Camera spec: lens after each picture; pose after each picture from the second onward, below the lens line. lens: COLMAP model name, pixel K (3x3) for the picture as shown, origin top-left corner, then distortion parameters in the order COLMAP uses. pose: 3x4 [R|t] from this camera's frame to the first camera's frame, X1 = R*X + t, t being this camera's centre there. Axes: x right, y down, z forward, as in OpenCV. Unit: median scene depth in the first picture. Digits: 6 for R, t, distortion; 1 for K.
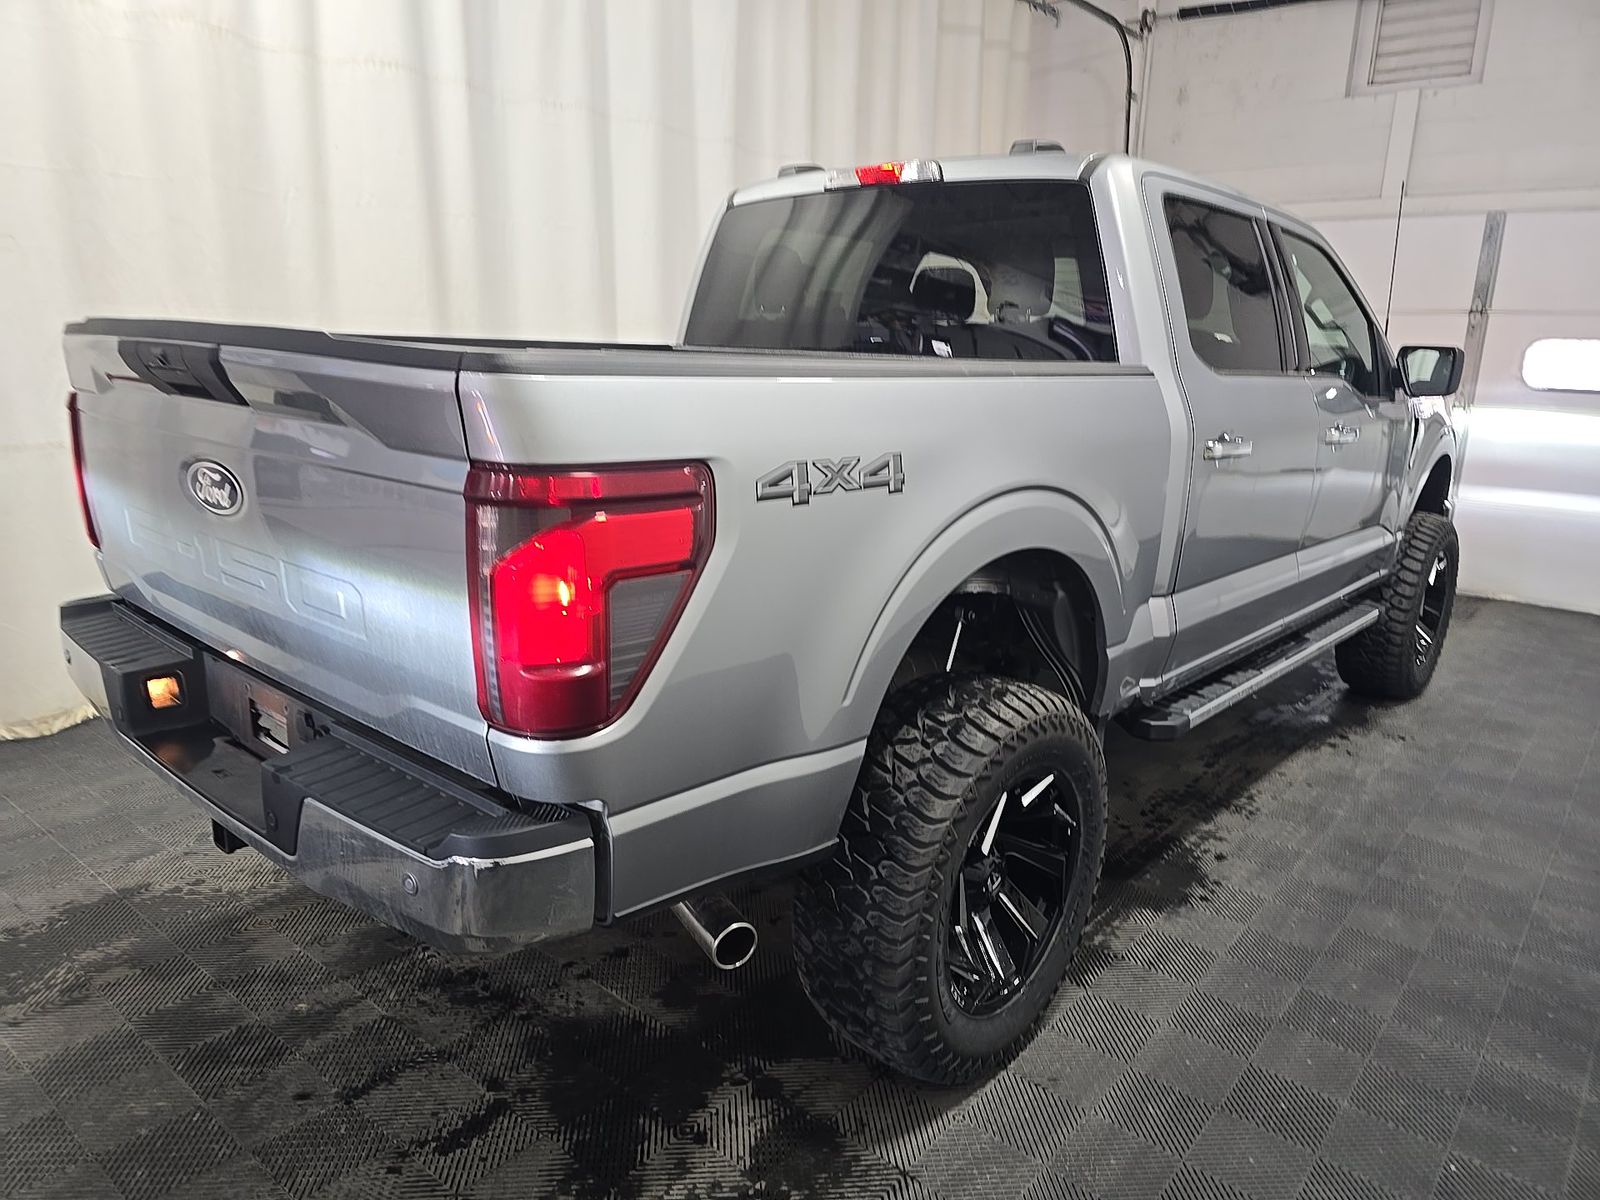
lens RADIAL K [[1041.8, 0, 806.2], [0, 1041.8, 612.2], [0, 0, 1]] dist [0.053162, -0.037859]
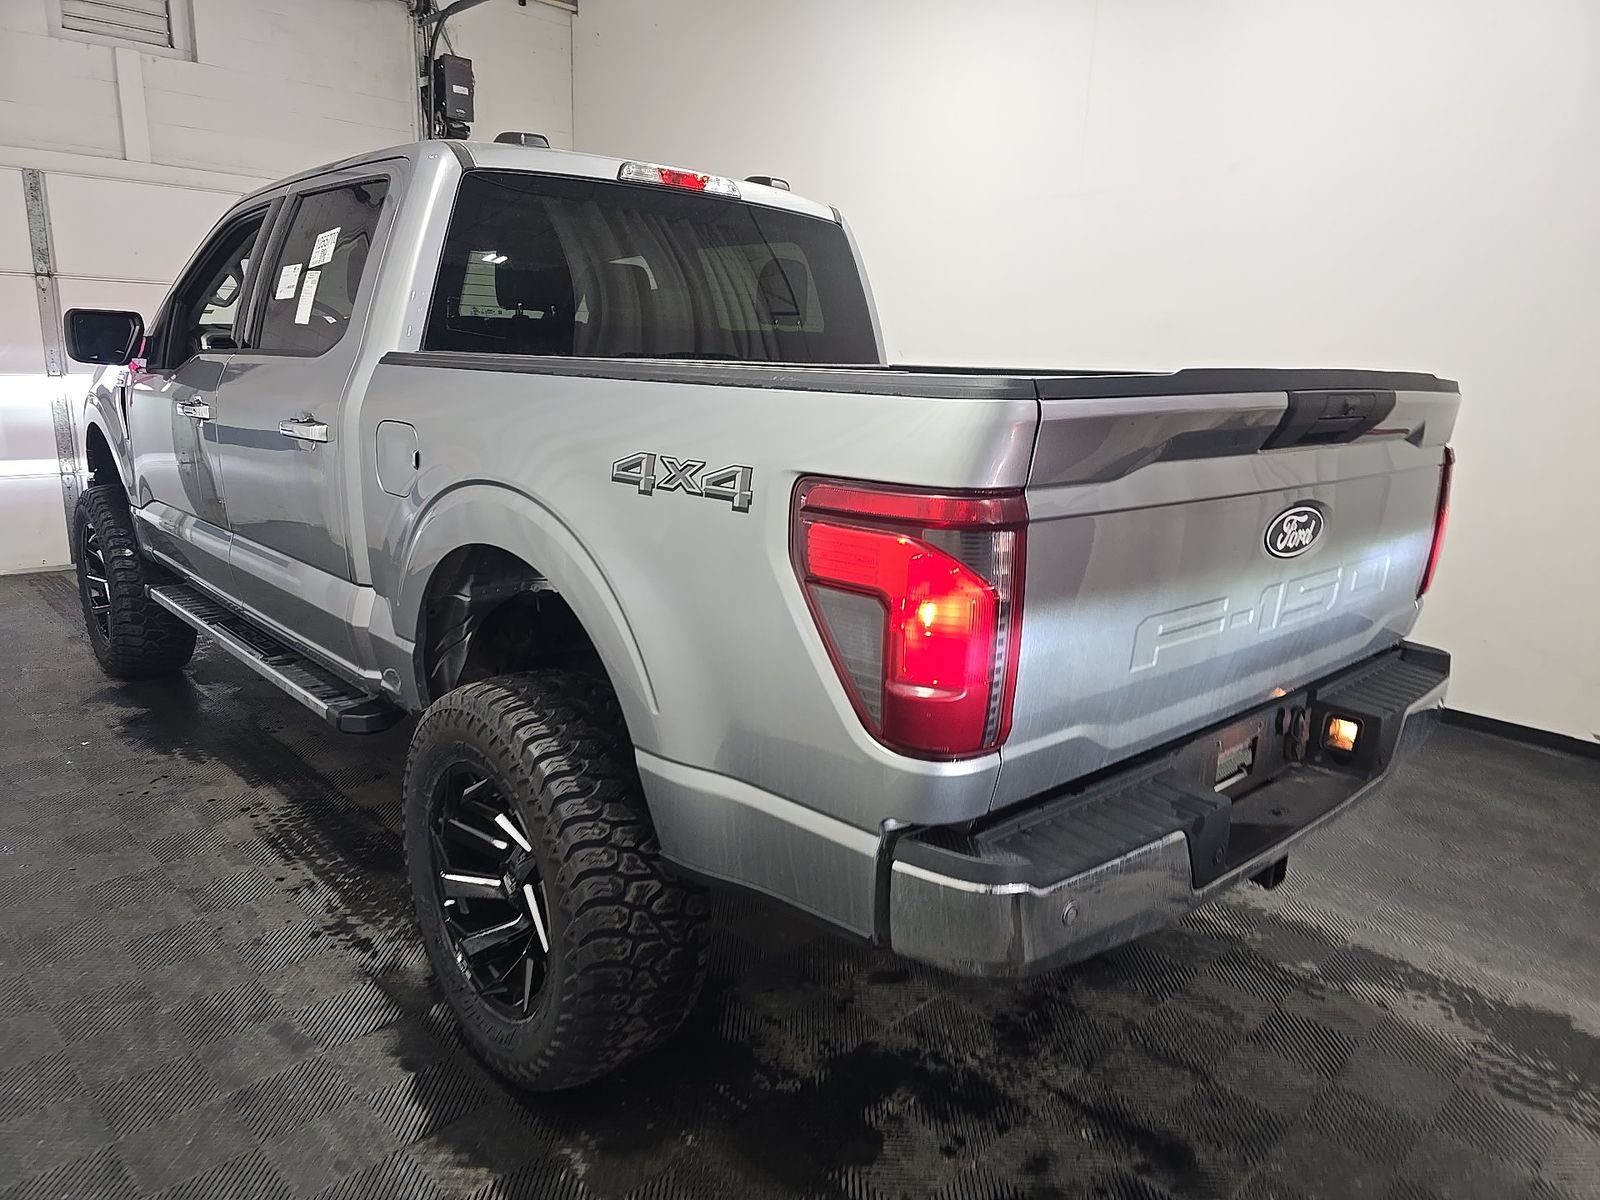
lens RADIAL K [[1050.6, 0, 800.0], [0, 1050.6, 600.0], [0, 0, 1]] dist [0.046081, -0.037258]
pose [[0.123982, -0.258638, 0.957985, -0.939986], [0.222550, 0.948087, 0.227164, -0.228873], [-0.967006, 0.185035, 0.175106, 0.754125]]
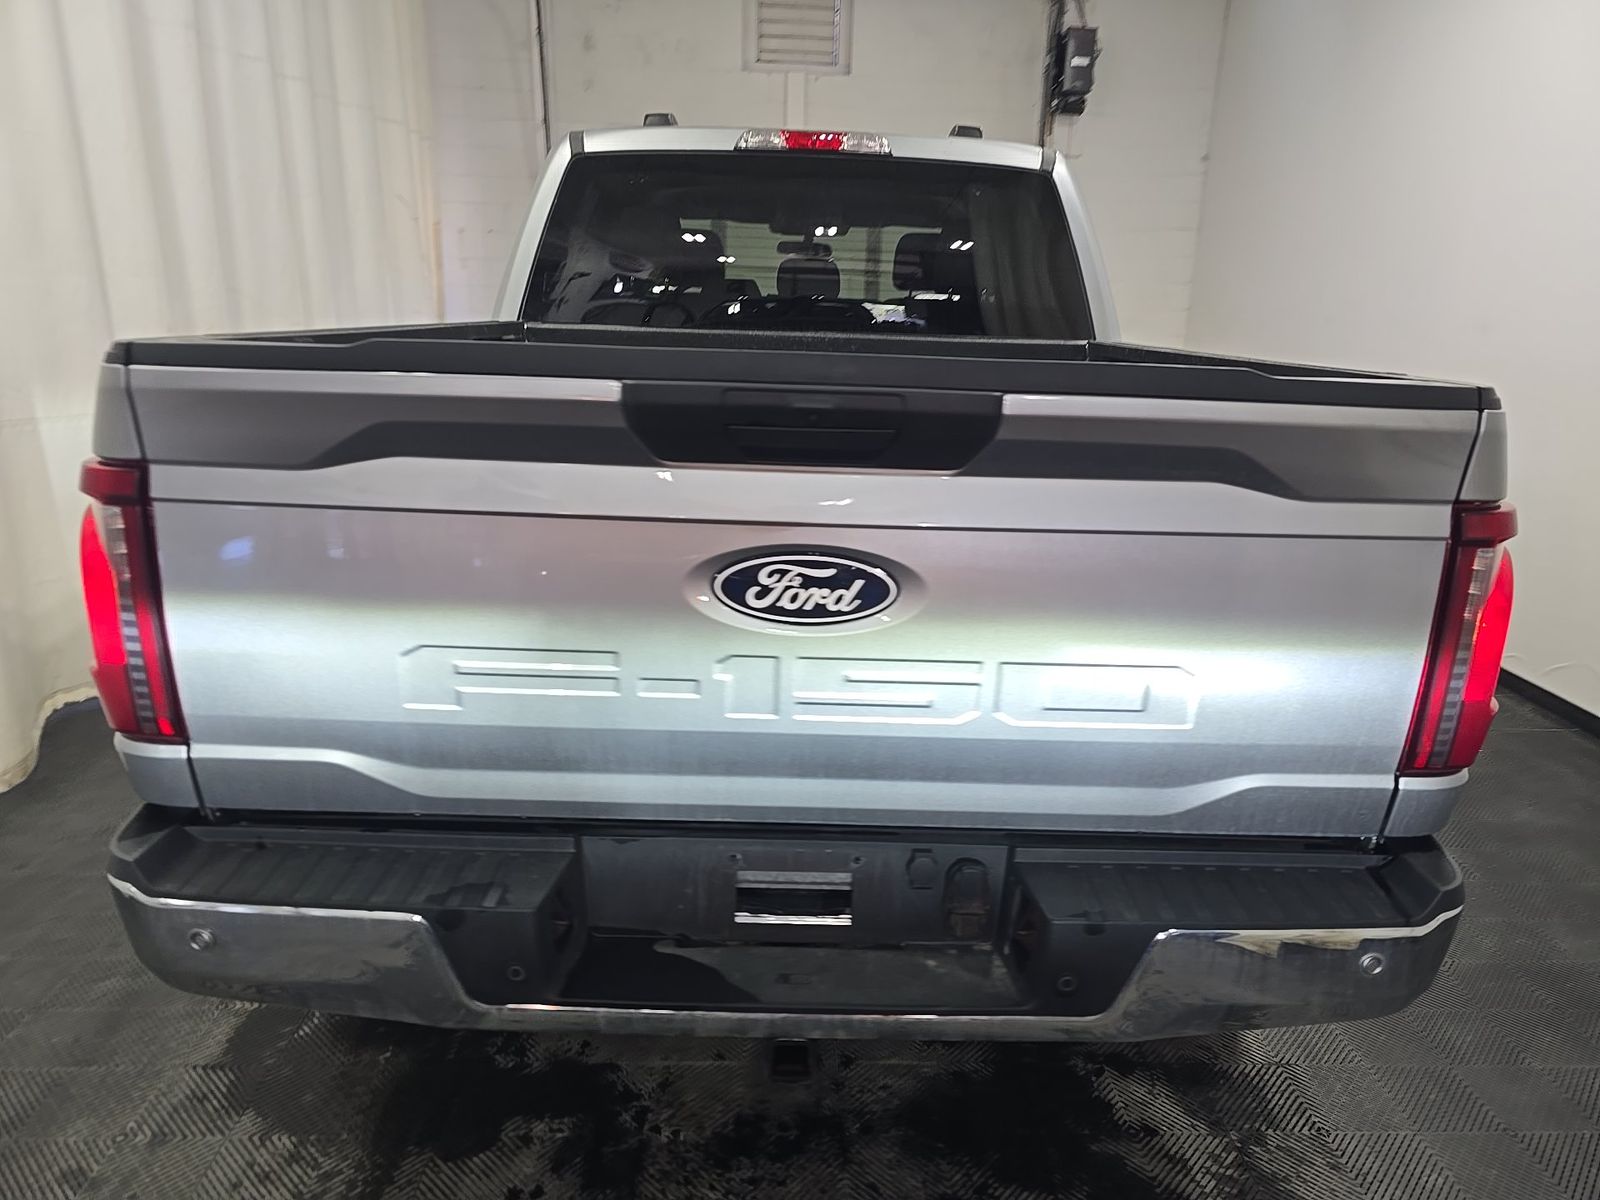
lens RADIAL K [[1041.8, 0, 806.2], [0, 1041.8, 612.2], [0, 0, 1]] dist [0.053162, -0.037859]
pose [[0.750993, -0.195938, 0.630569, -0.581546], [0.159116, 0.980519, 0.115175, -0.105925], [-0.640852, 0.013838, 0.767539, 0.273759]]
